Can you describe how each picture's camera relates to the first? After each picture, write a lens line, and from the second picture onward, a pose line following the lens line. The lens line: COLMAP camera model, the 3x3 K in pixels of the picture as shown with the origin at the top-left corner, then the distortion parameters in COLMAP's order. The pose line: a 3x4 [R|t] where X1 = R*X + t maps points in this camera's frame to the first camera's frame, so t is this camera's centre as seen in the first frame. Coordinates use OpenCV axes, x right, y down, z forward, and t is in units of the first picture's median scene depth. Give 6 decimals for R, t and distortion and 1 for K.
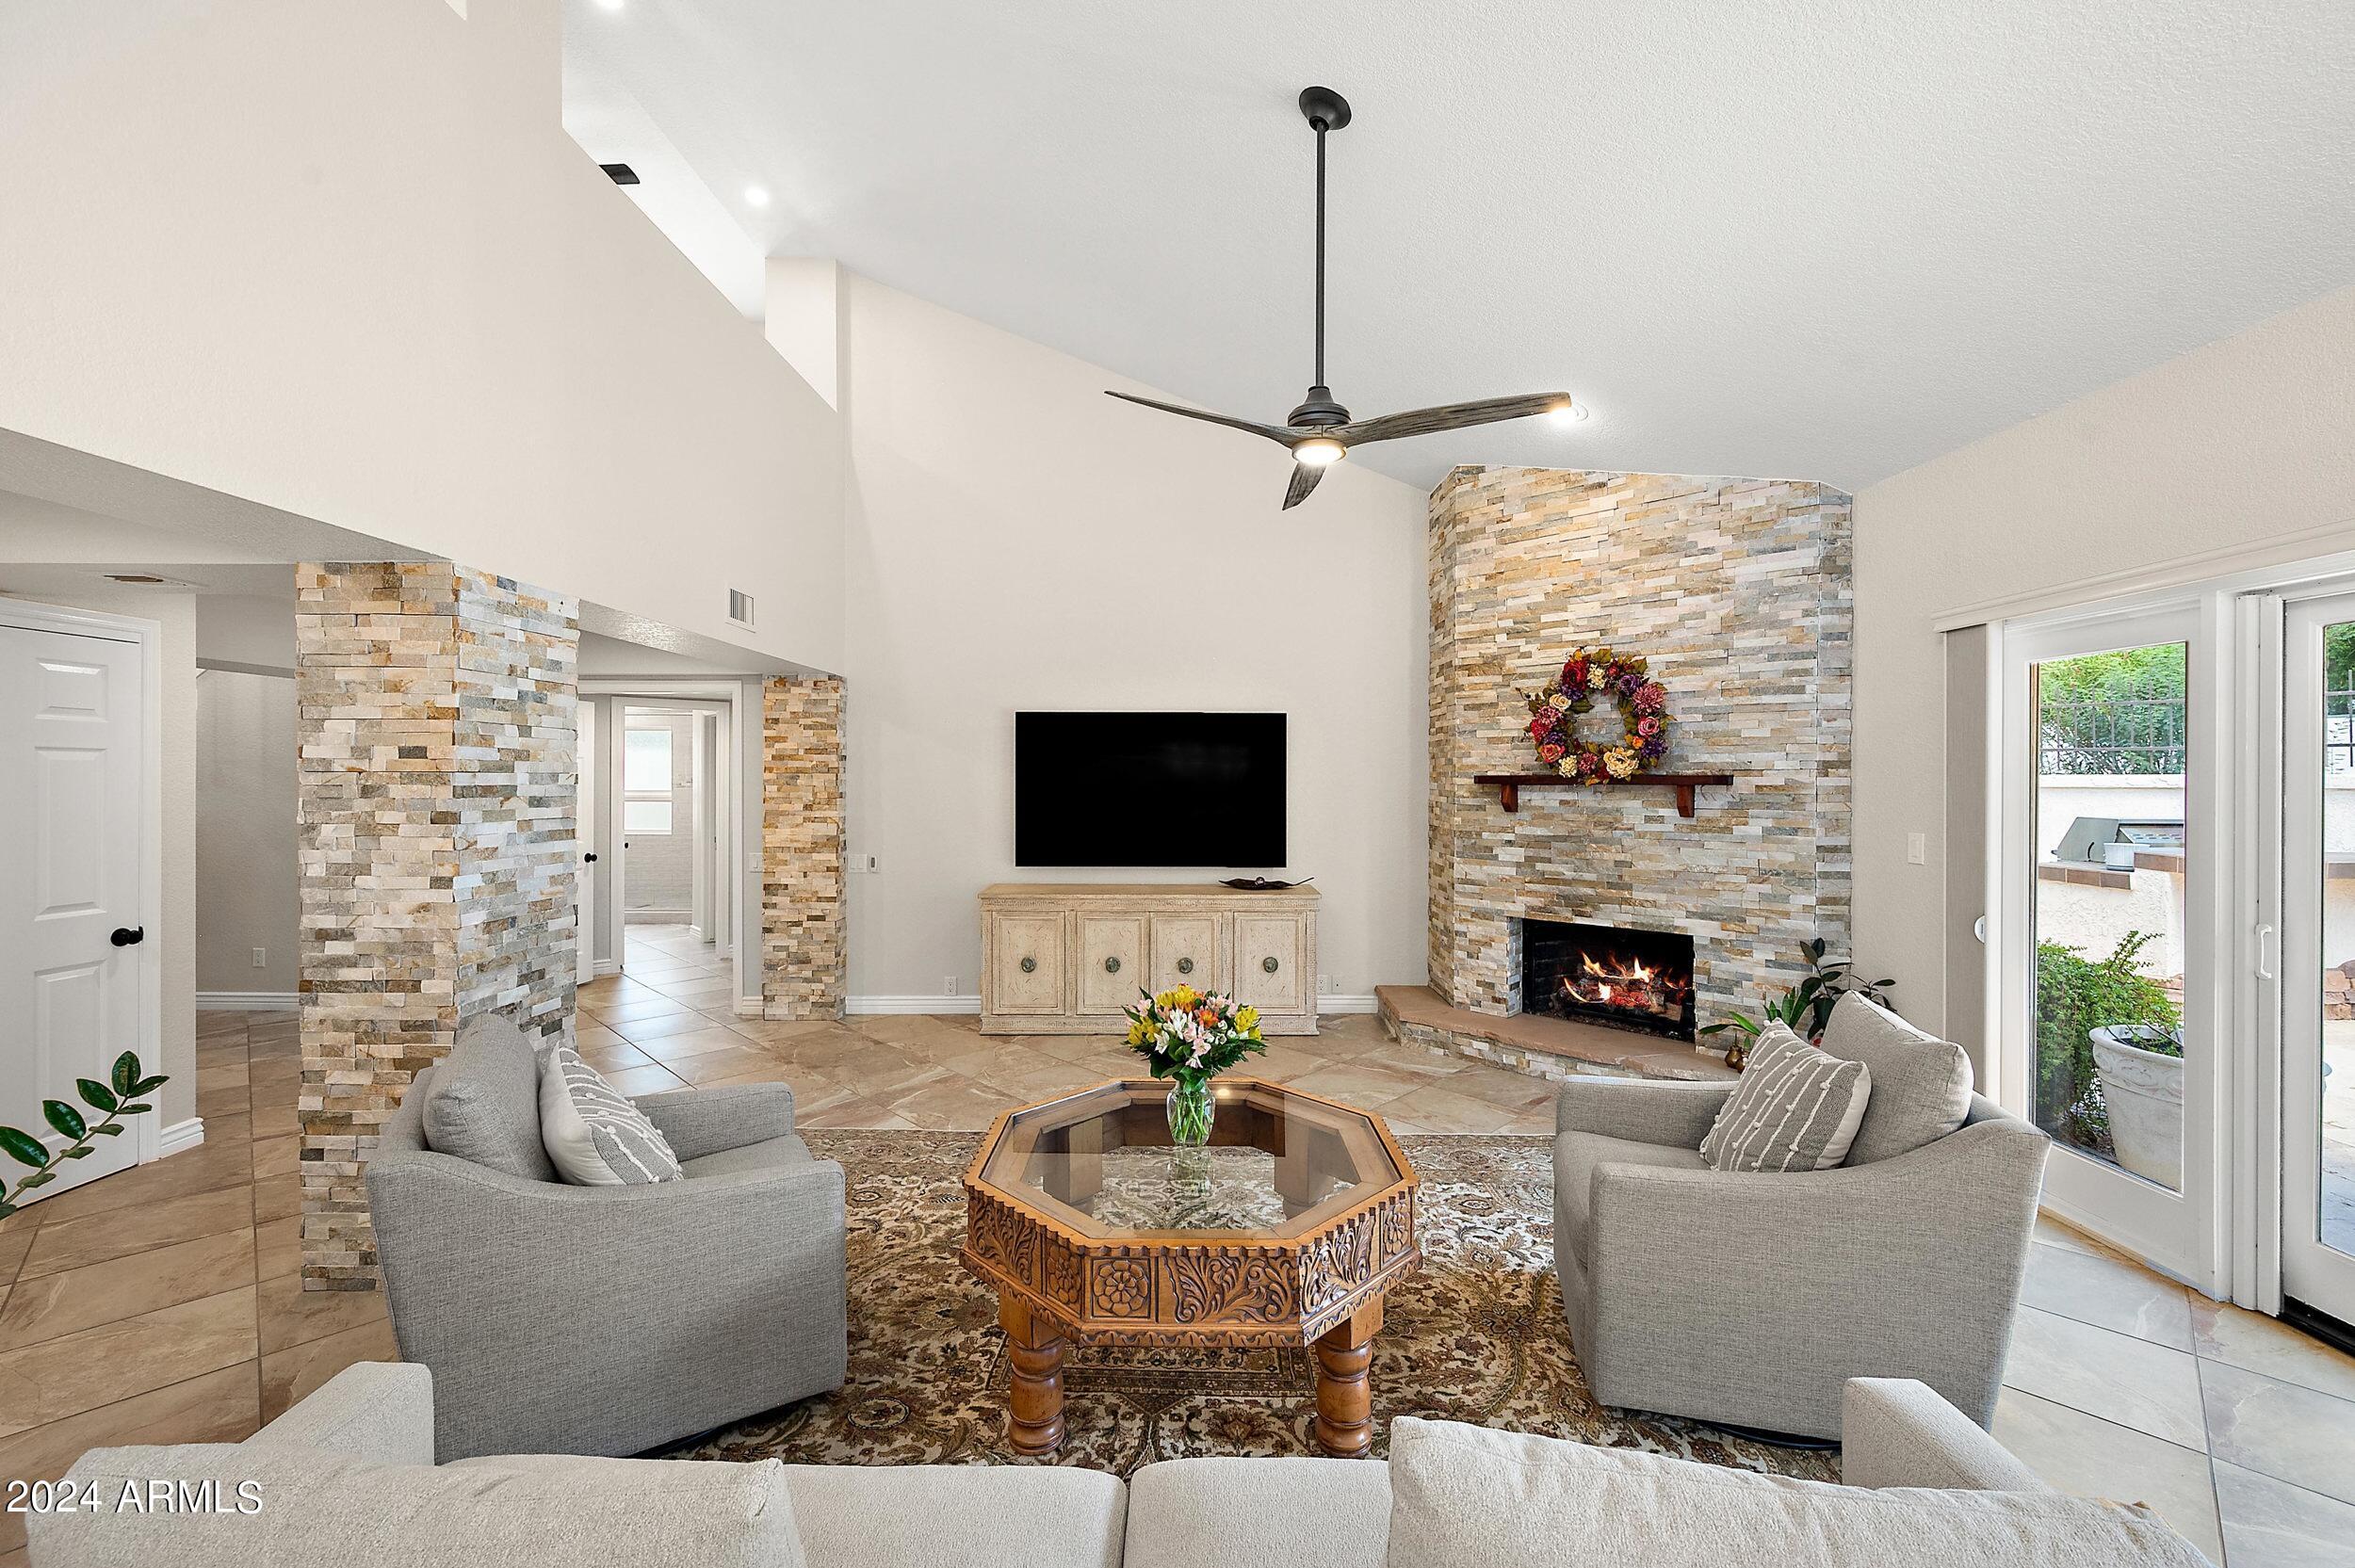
lens RADIAL K [[936.8, 0, 1190.4], [0, 936.8, 780.7], [0, 0, 1]] dist [-0.002510, 0.000775]
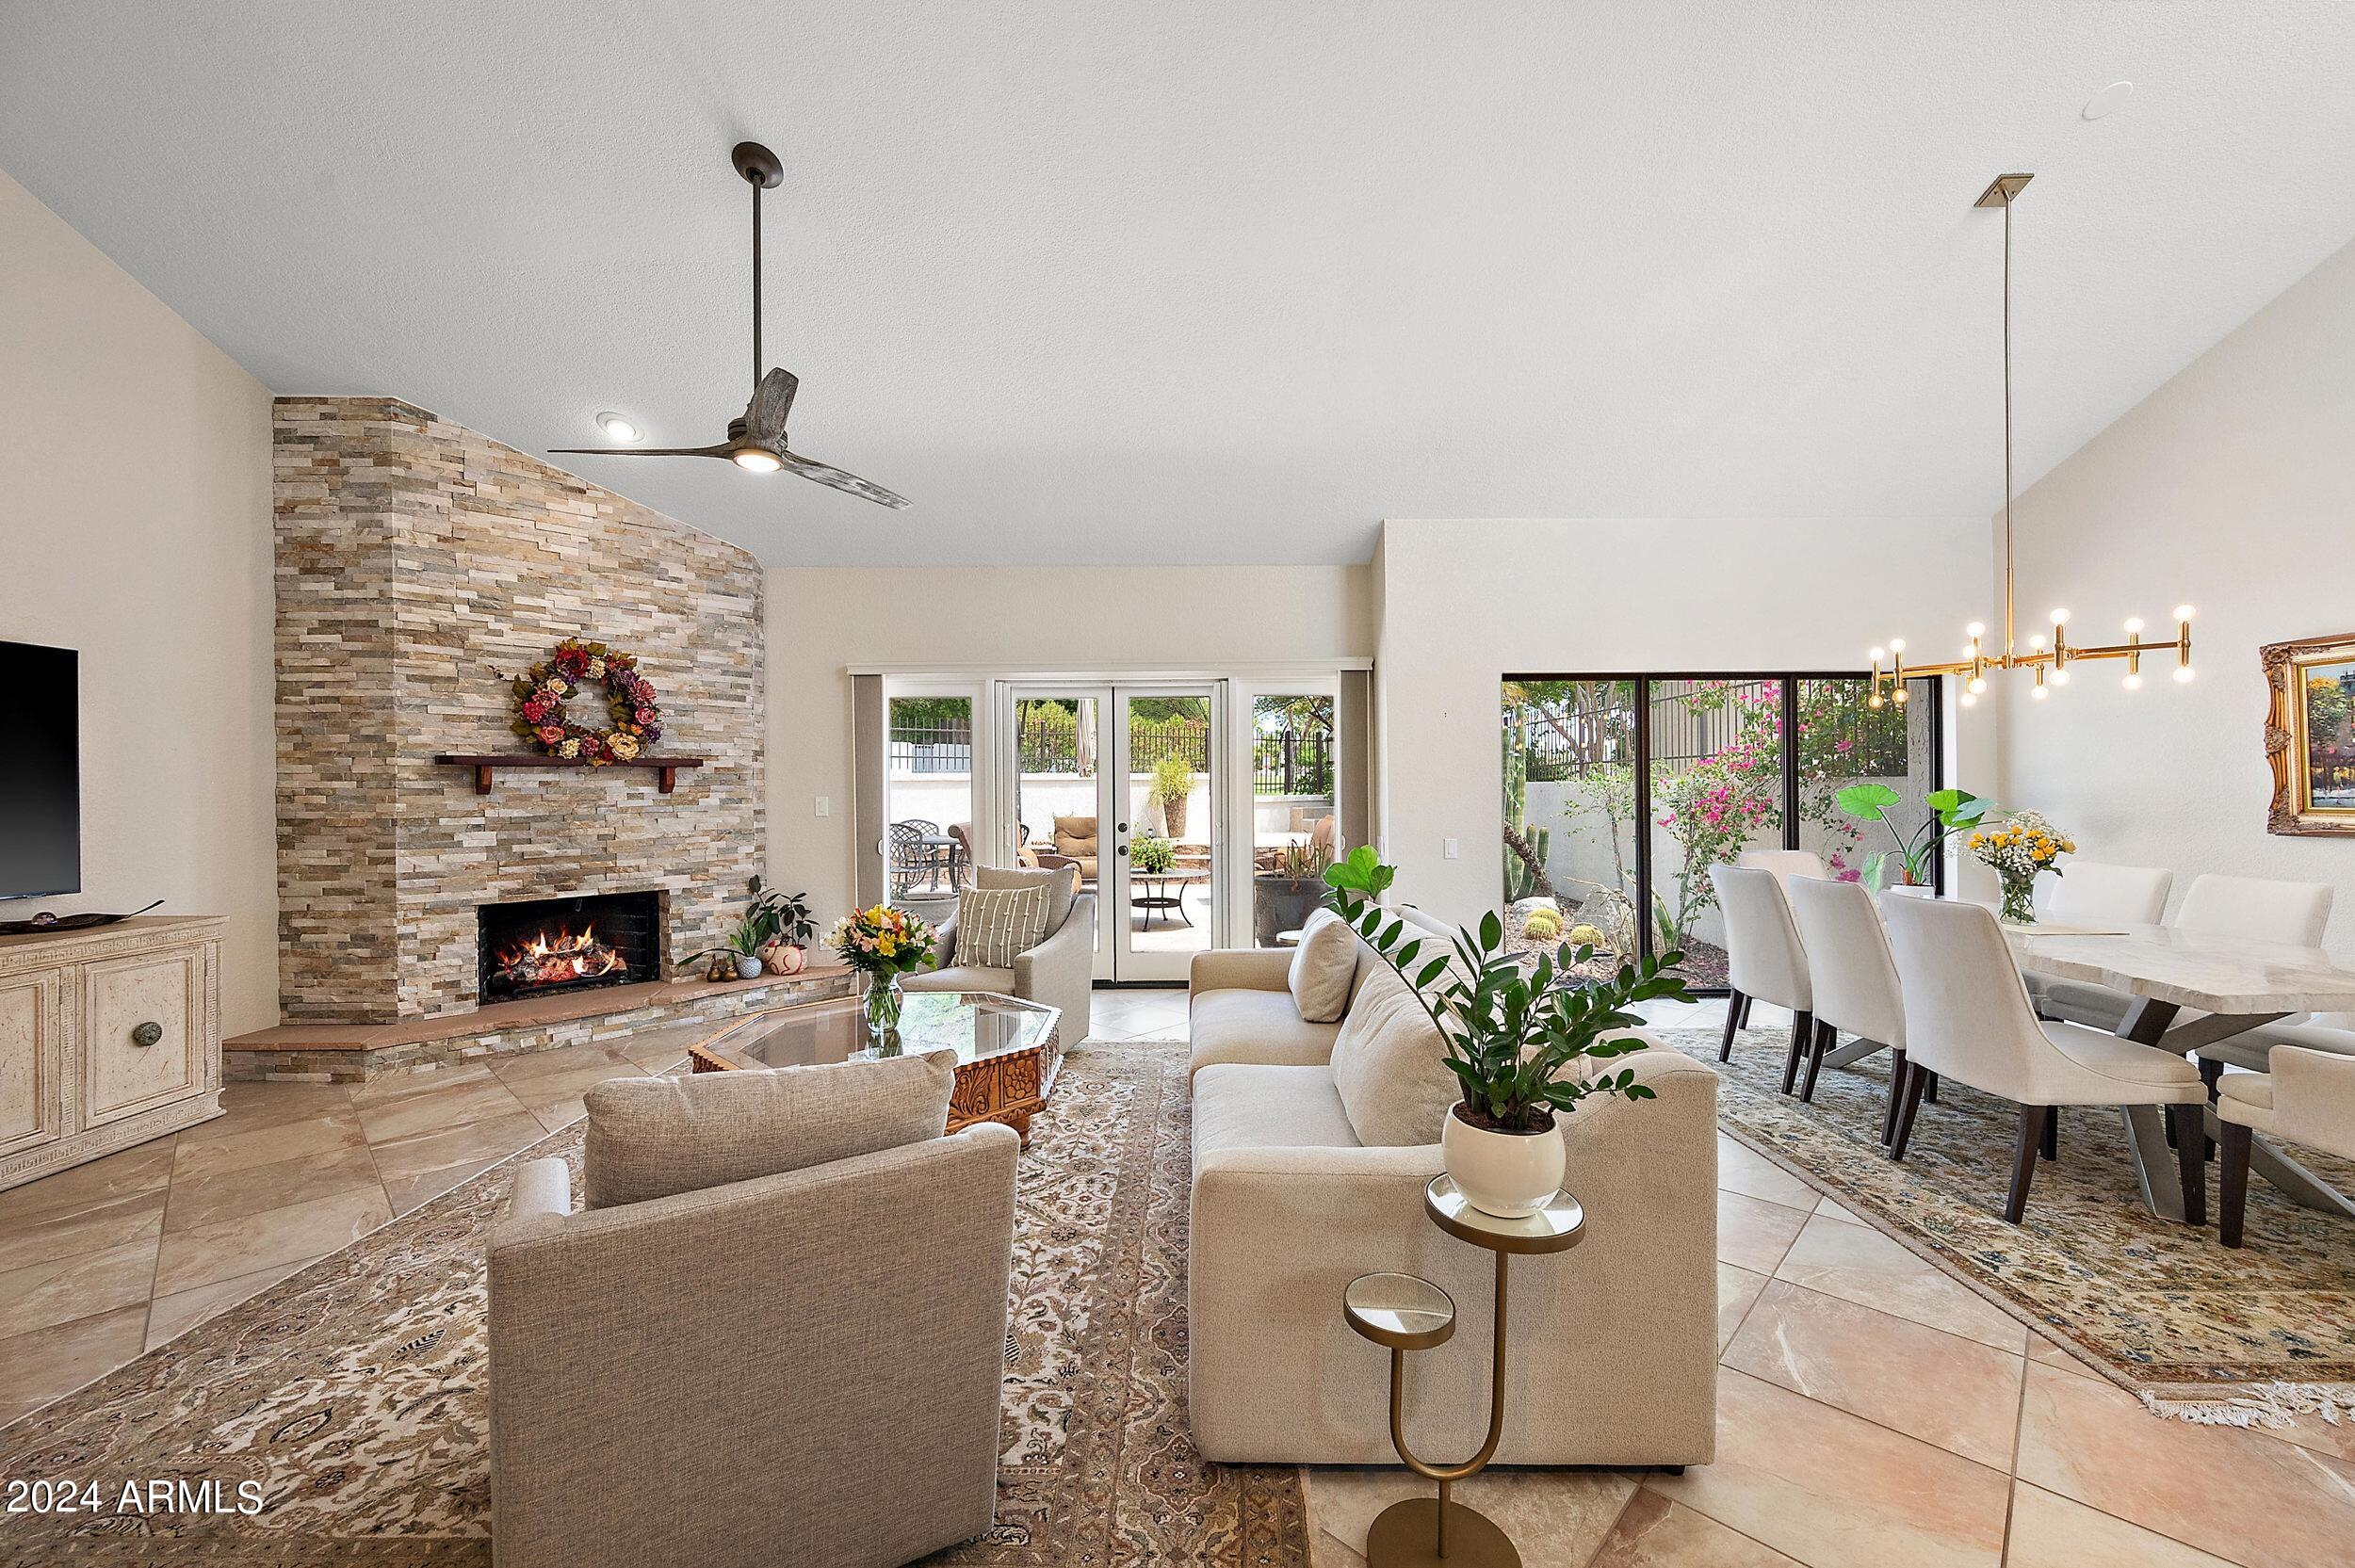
lens RADIAL K [[936.8, 0, 1171.9], [0, 936.8, 792.8], [0, 0, 1]] dist [-0.002510, 0.000775]
pose [[0.000311, -0.007710, 0.999970, -0.693181], [0.011342, 0.999906, 0.007706, 0.036686], [-0.999936, 0.011339, 0.000398, 0.337645]]
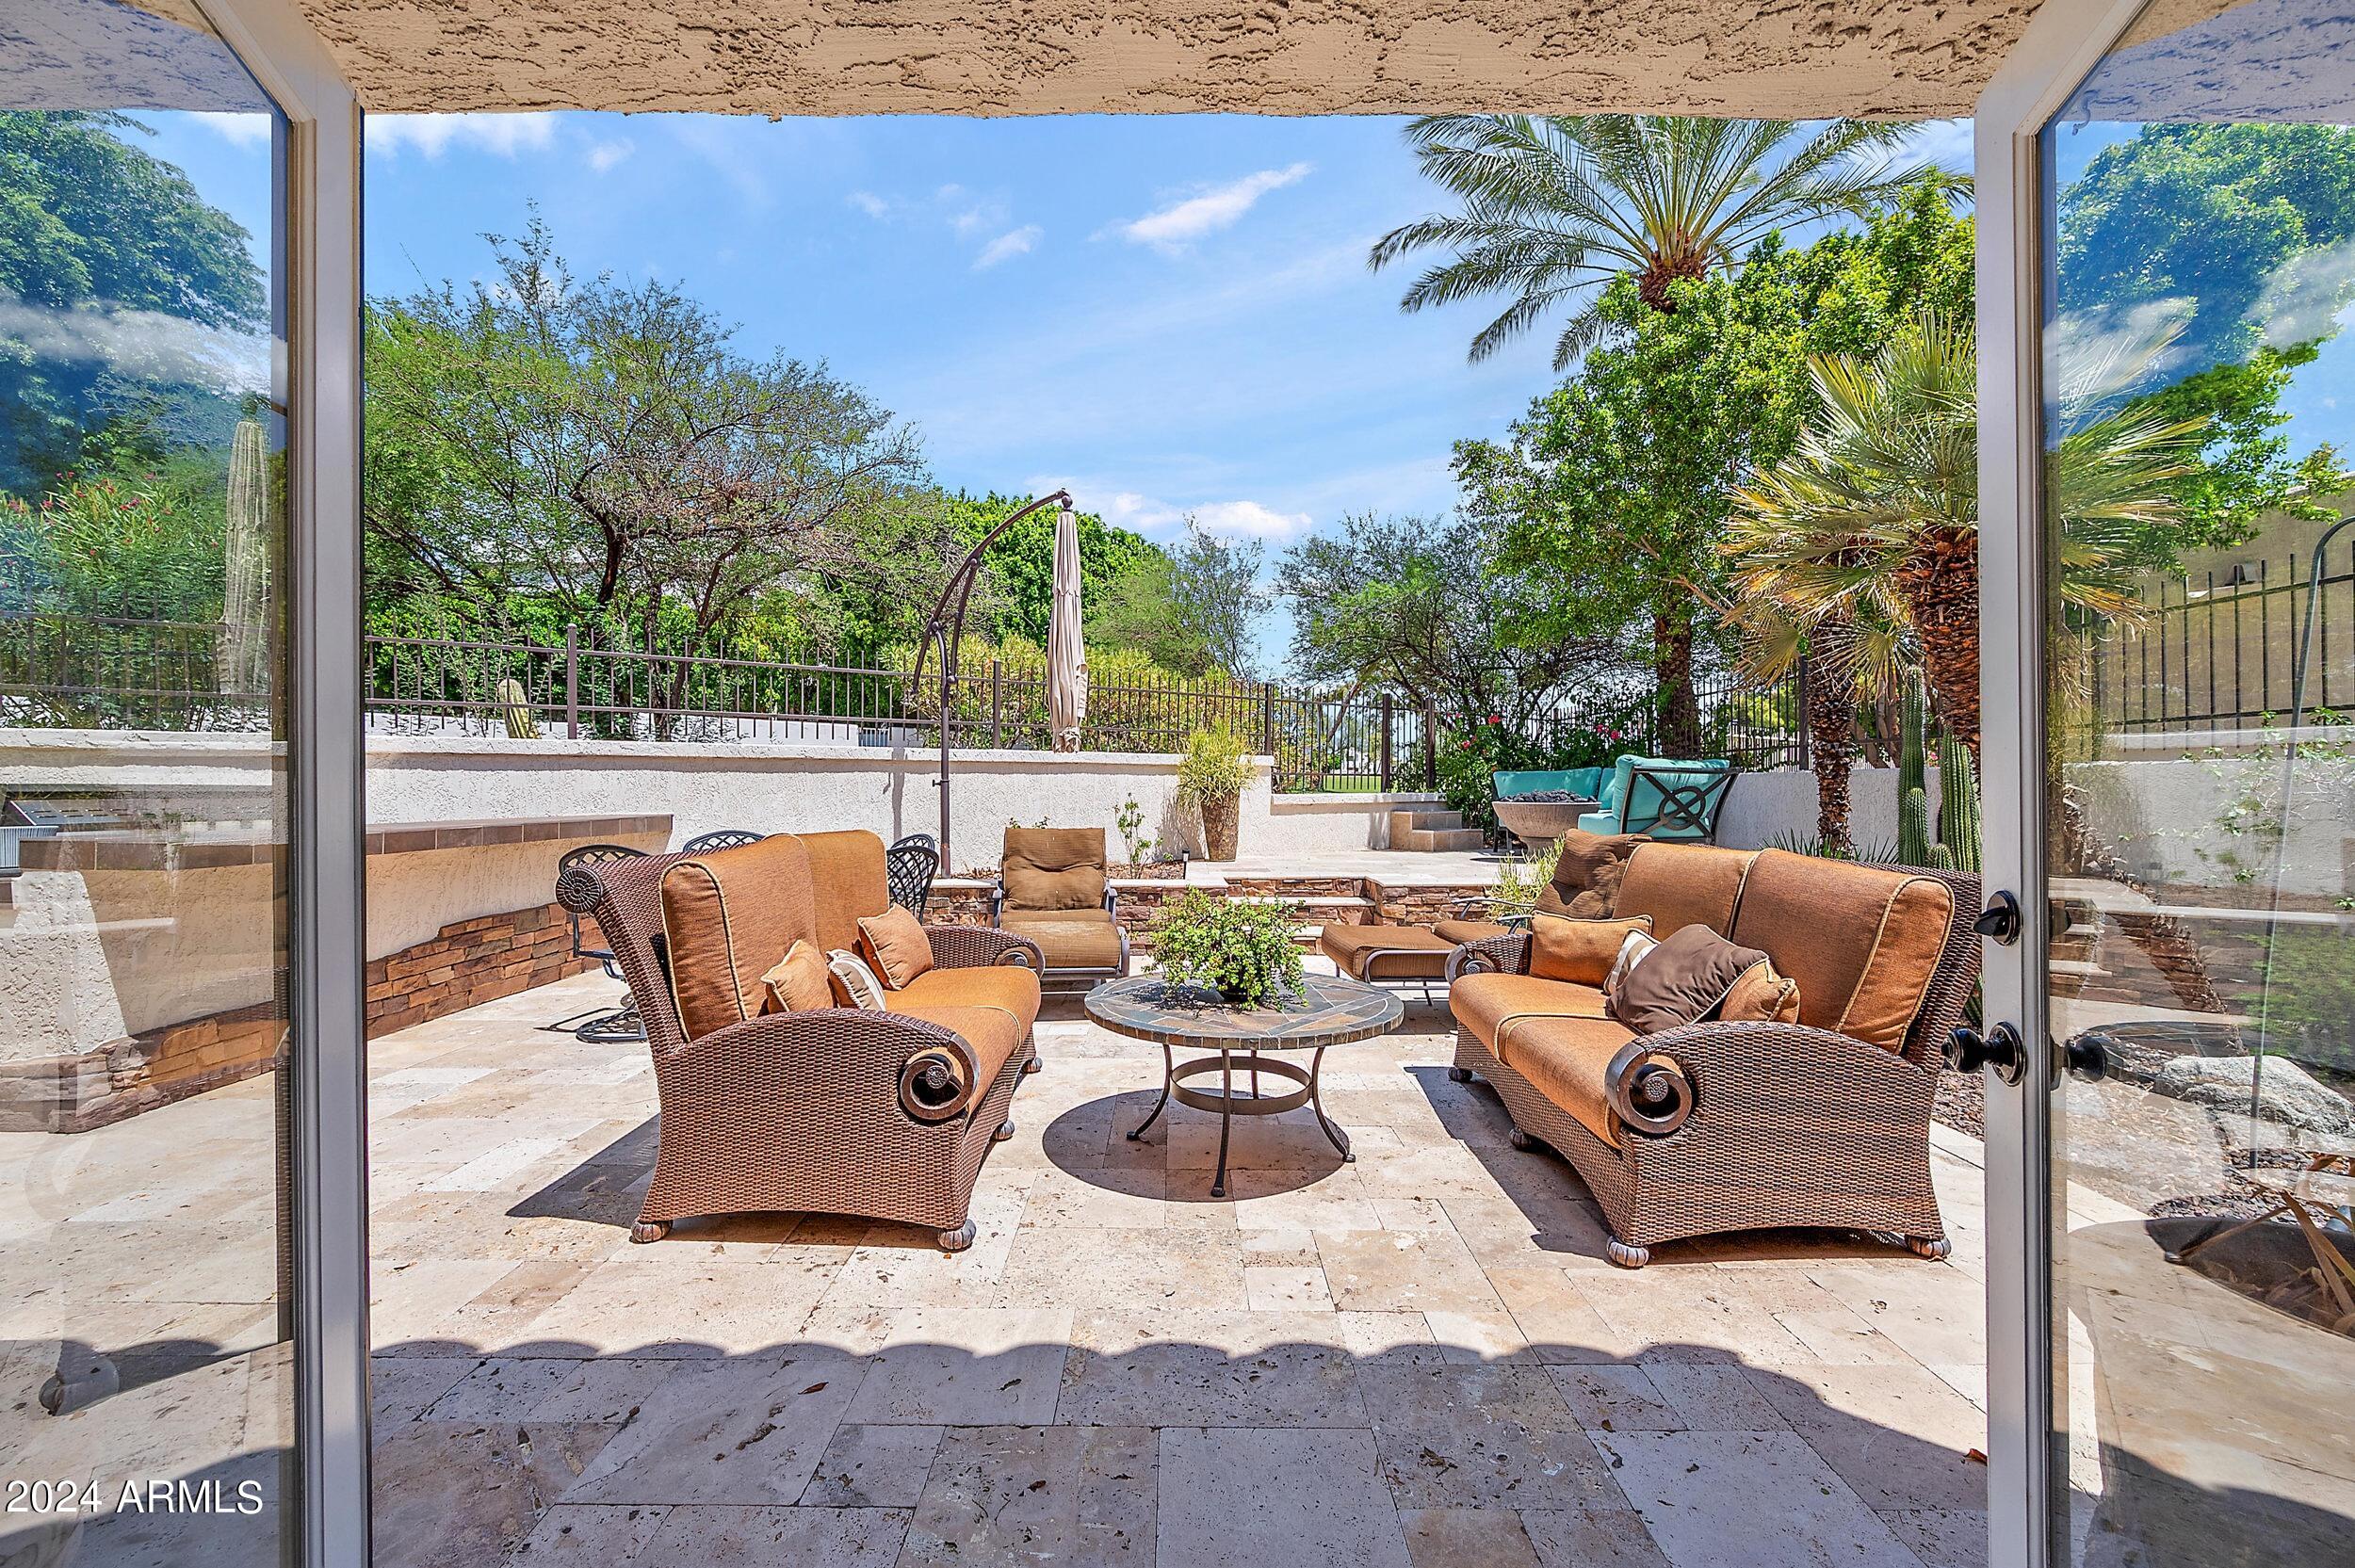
lens RADIAL K [[936.8, 0, 1171.6], [0, 936.8, 785.6], [0, 0, 1]] dist [-0.002510, 0.000775]
pose [[0.006817, 0.003047, 0.999972, 0.615242], [0.004312, 0.999986, -0.003077, 0.066030], [-0.999967, 0.004333, 0.006804, 0.418019]]
